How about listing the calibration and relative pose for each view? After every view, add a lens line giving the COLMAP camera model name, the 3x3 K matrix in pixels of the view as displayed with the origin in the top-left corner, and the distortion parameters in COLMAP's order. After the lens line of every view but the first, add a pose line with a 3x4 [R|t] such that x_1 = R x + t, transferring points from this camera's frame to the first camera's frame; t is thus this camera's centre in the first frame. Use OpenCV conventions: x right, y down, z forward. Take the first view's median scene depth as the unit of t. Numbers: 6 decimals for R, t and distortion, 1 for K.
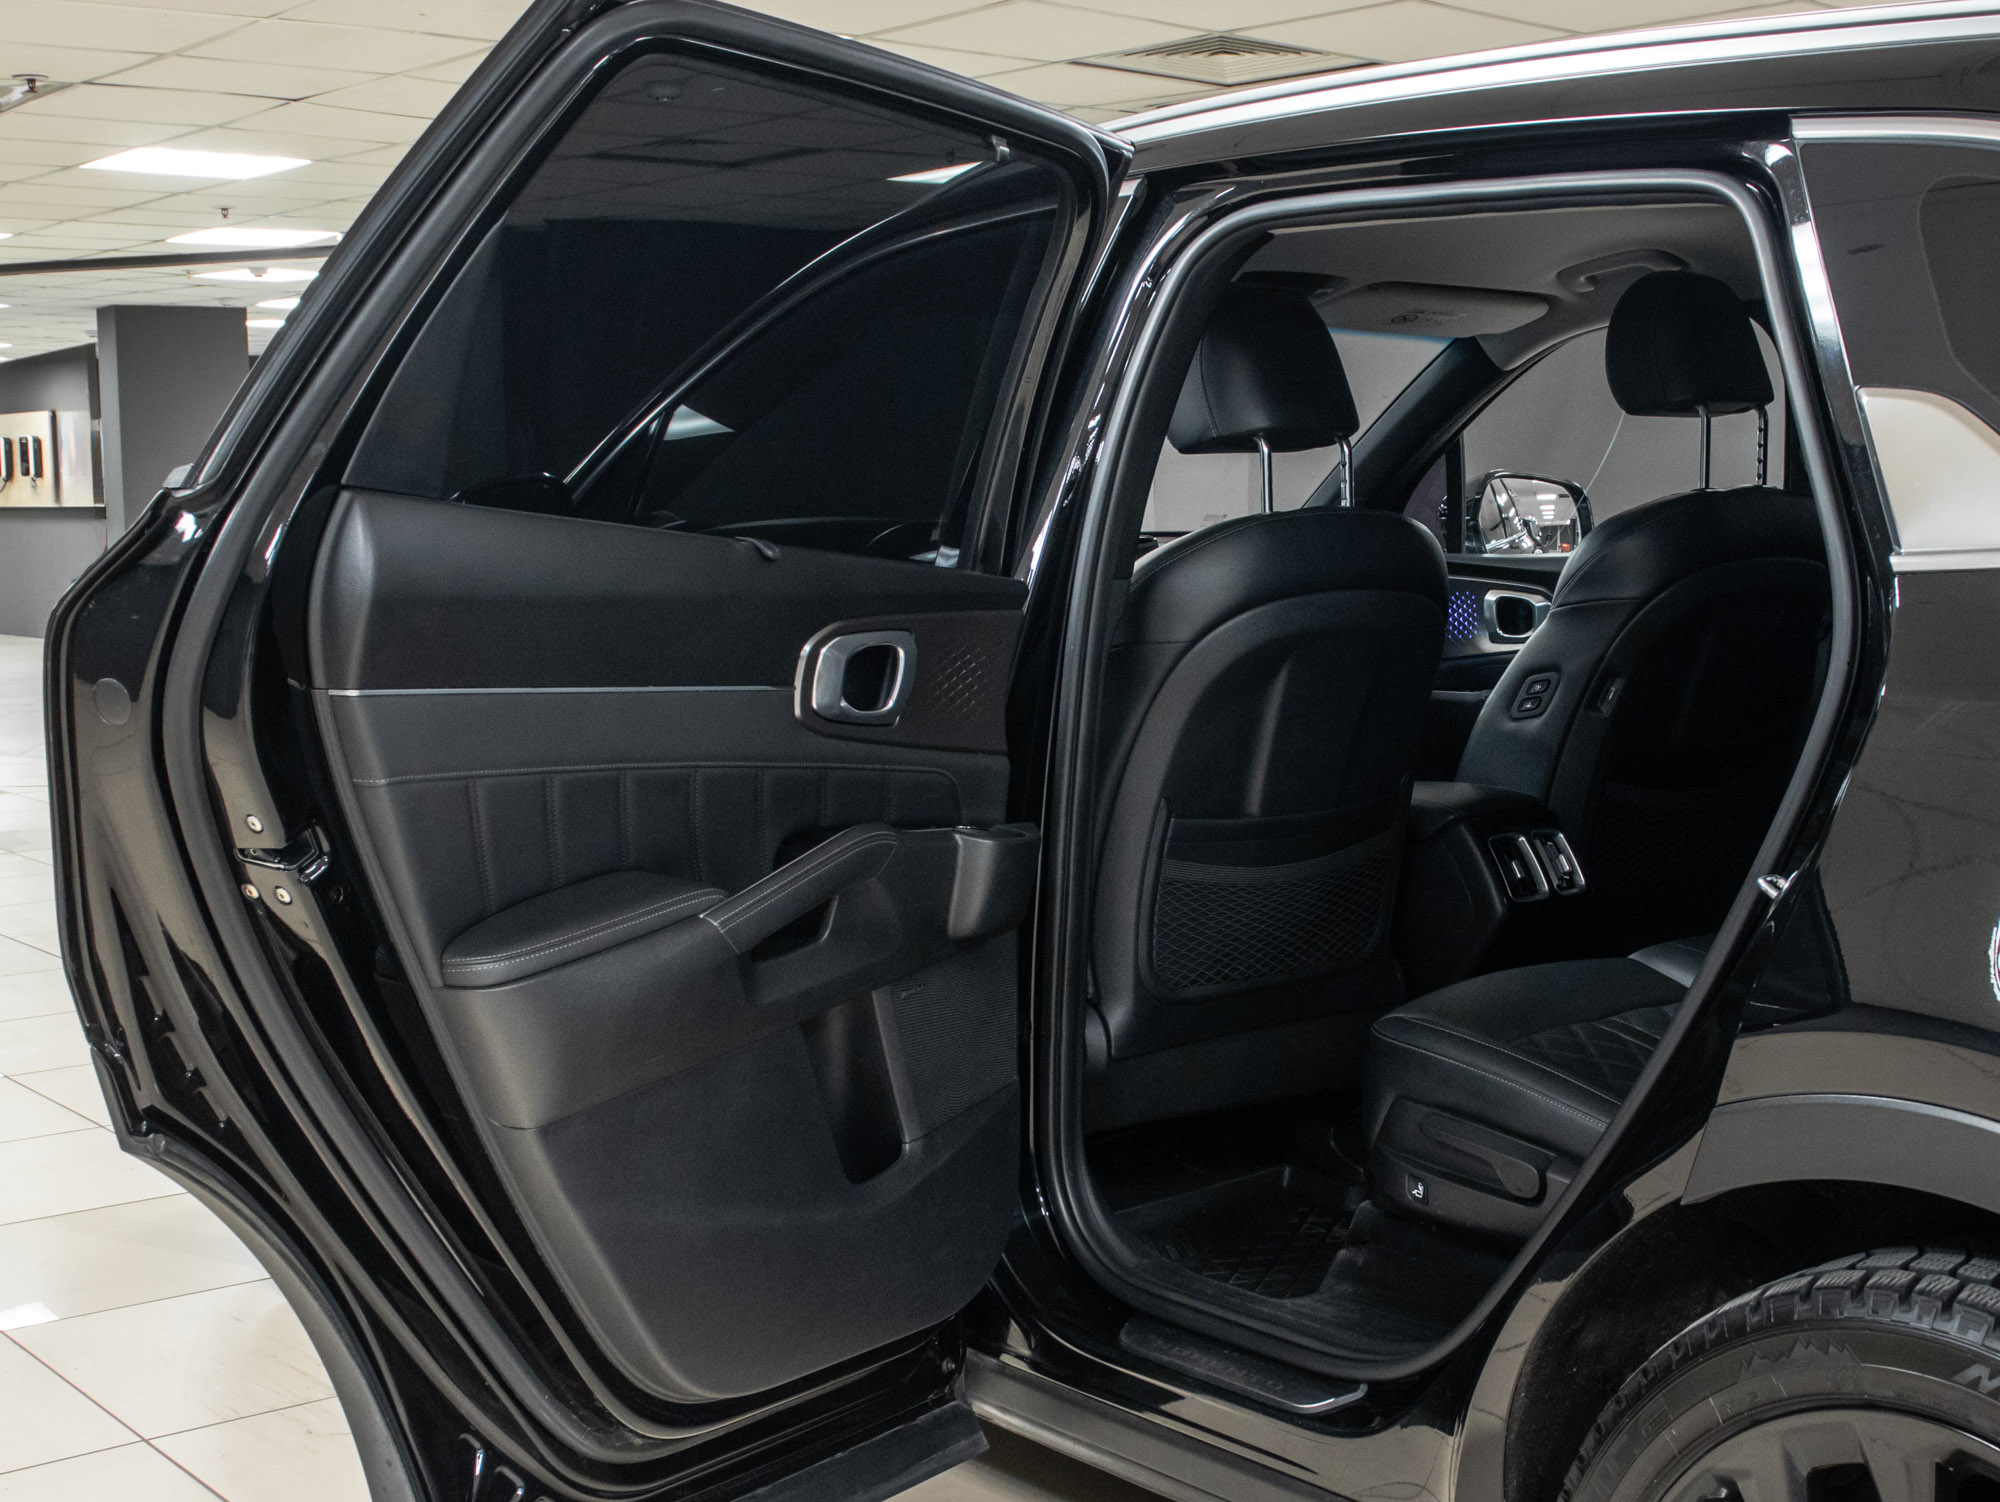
lens RADIAL K [[2051.6, 0, 1000.0], [0, 2051.6, 751.0], [0, 0, 1]] dist [-0.167715, 0.149114]
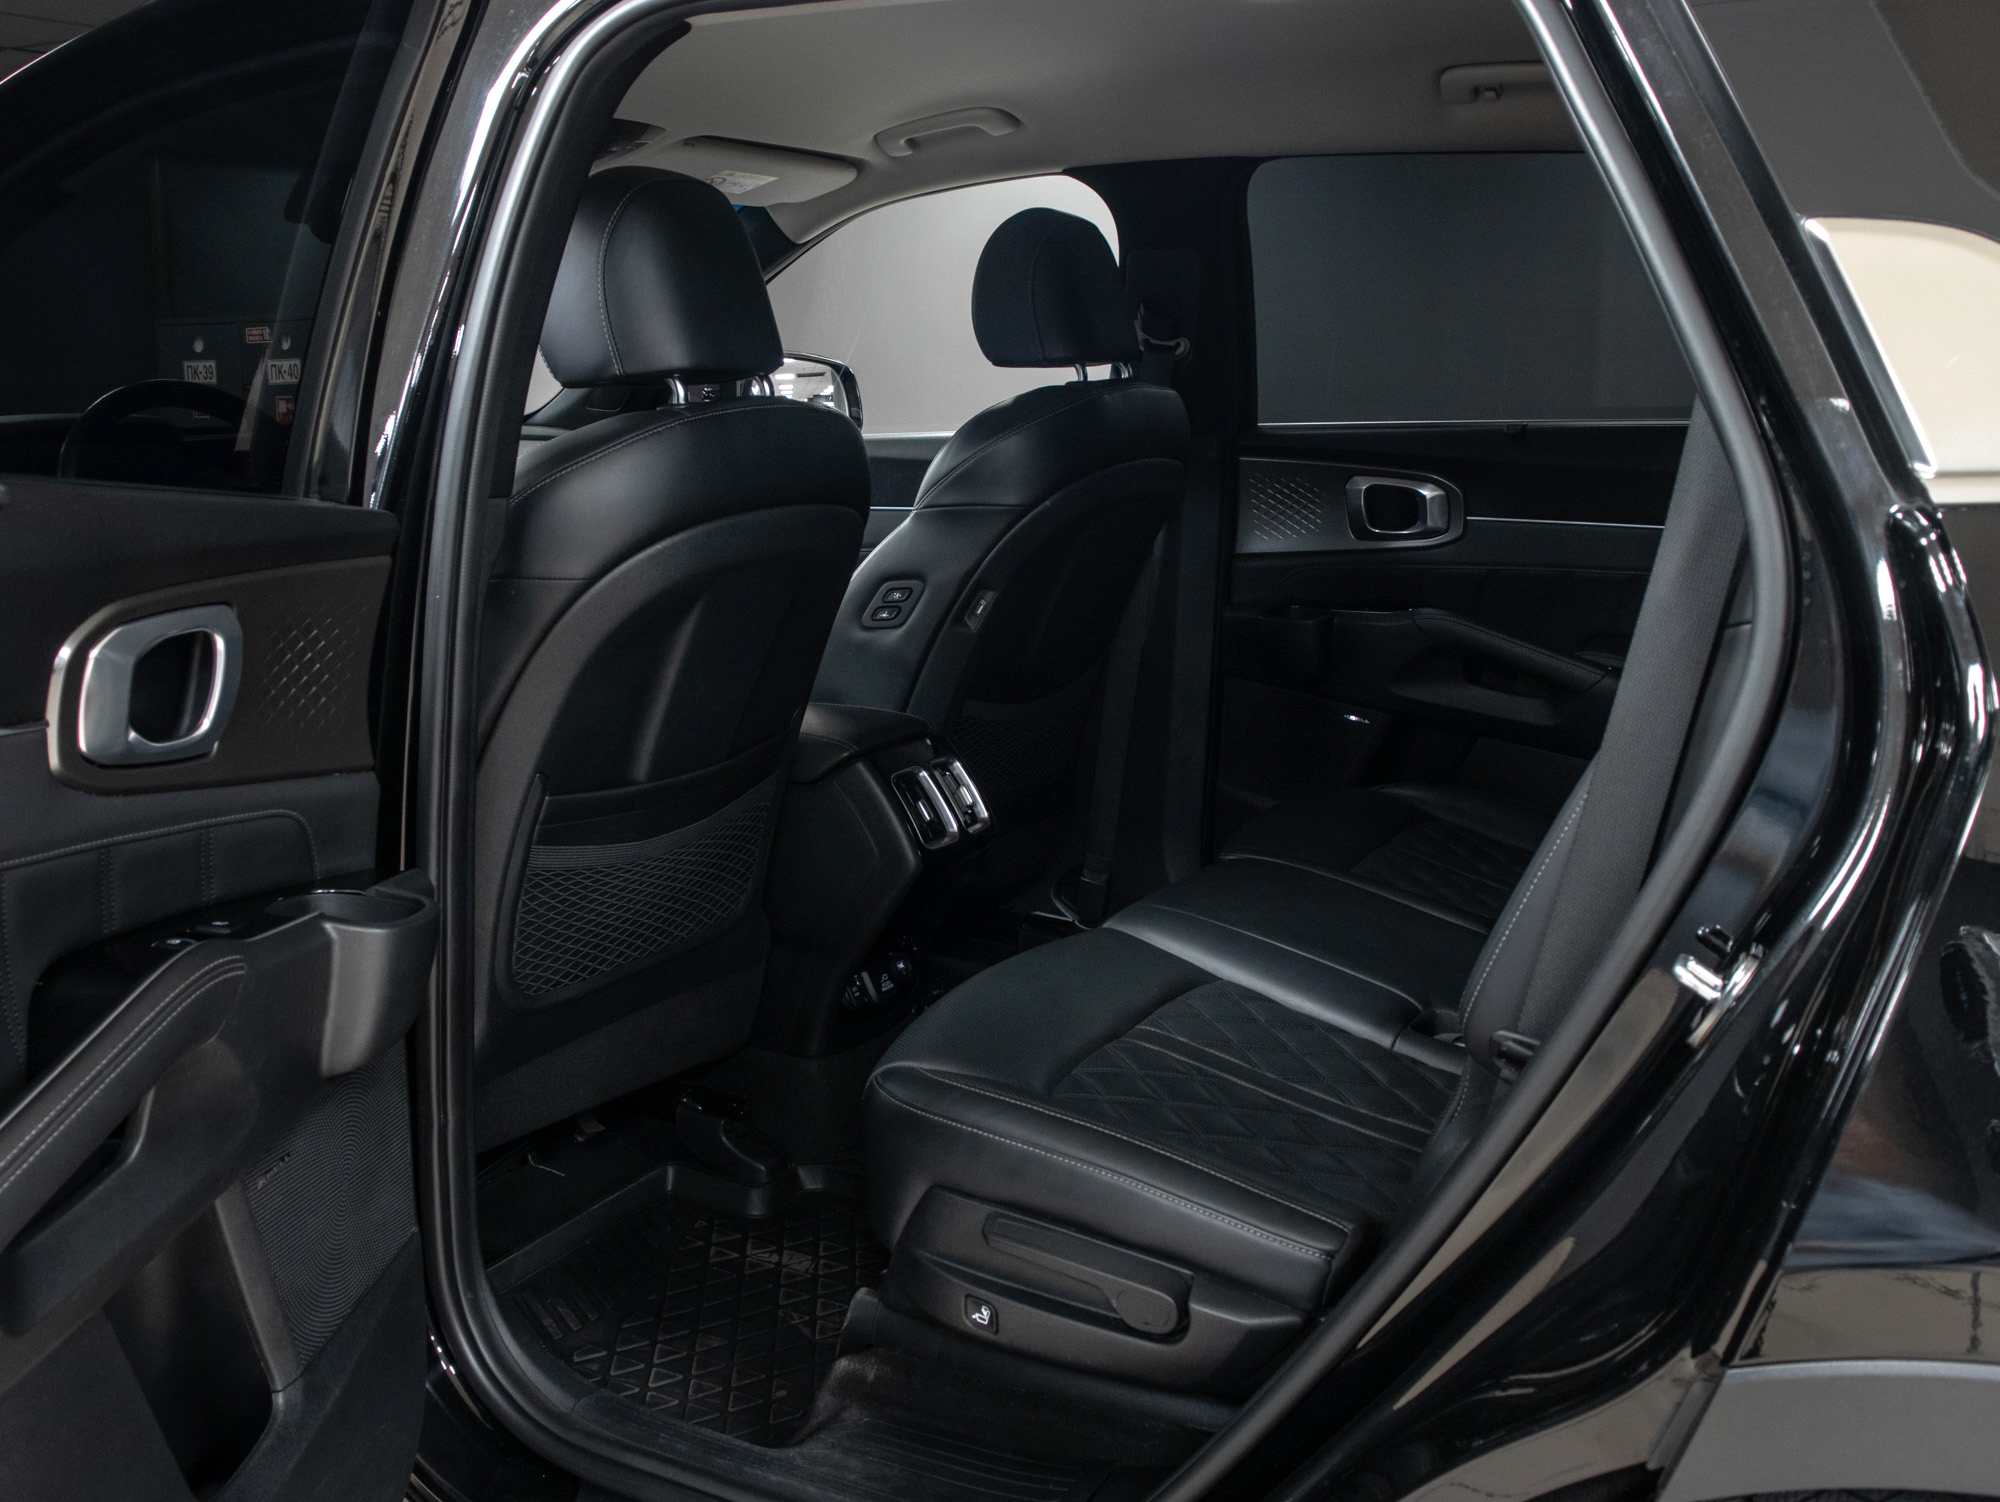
lens RADIAL K [[2051.6, 0, 1000.0], [0, 2051.6, 751.0], [0, 0, 1]] dist [-0.167715, 0.149114]
pose [[0.934053, -0.060258, 0.352015, -0.036028], [0.040115, 0.997127, 0.064247, -0.036984], [-0.354875, -0.045889, 0.933787, 0.291795]]
